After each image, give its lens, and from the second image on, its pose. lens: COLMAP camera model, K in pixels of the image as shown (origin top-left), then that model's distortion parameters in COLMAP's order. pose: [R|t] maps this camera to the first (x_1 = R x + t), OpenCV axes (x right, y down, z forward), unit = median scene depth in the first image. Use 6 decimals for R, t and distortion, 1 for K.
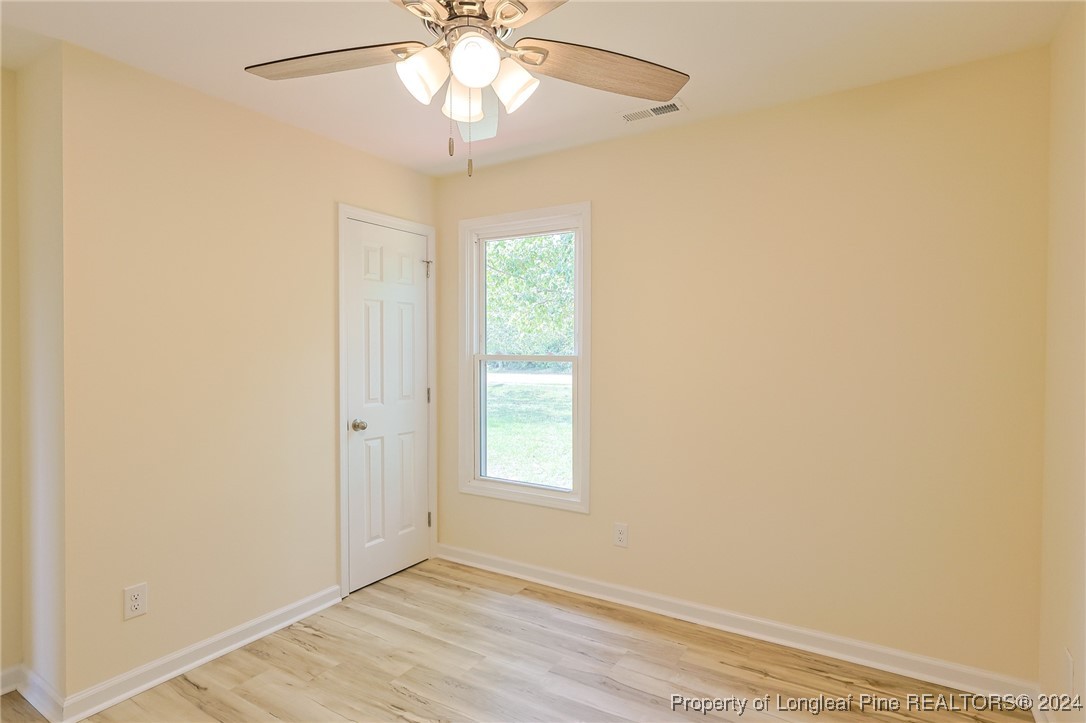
lens RADIAL K [[568.9, 0, 543.0], [0, 568.9, 361.5], [0, 0, 1]] dist [-0.001573, 0.000361]
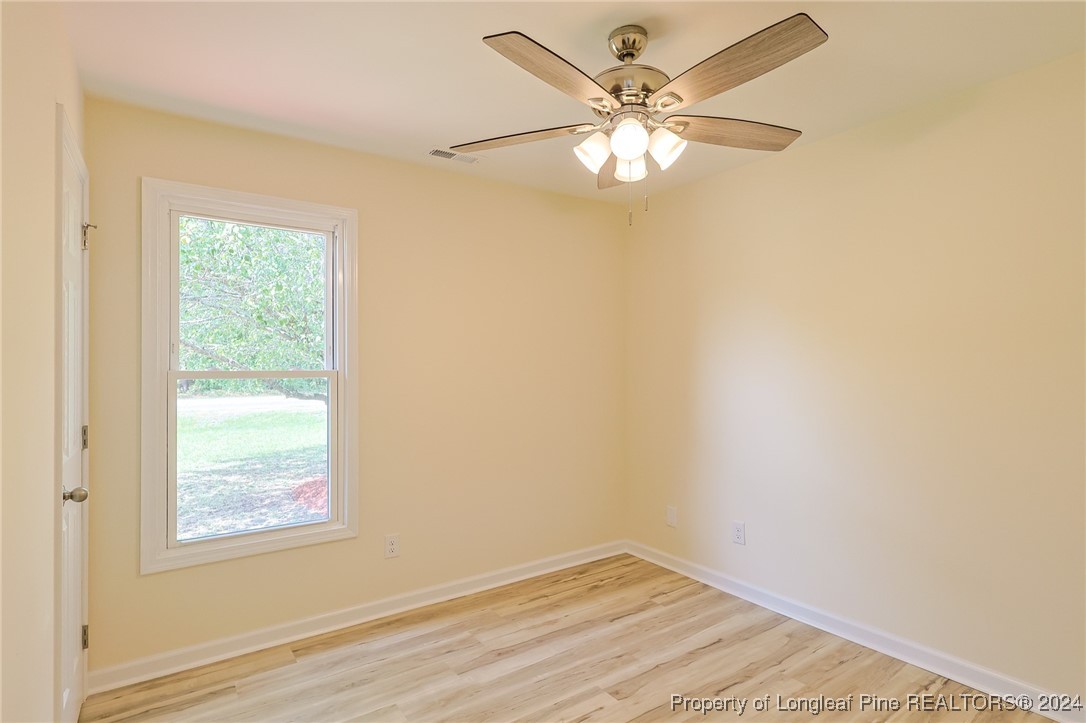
lens RADIAL K [[568.9, 0, 543.0], [0, 568.9, 361.5], [0, 0, 1]] dist [-0.001573, 0.000361]
pose [[0.387116, 0.005470, 0.922015, -0.664431], [0.022475, 0.999629, -0.015366, -0.002952], [-0.921757, 0.026670, 0.386849, 0.333310]]
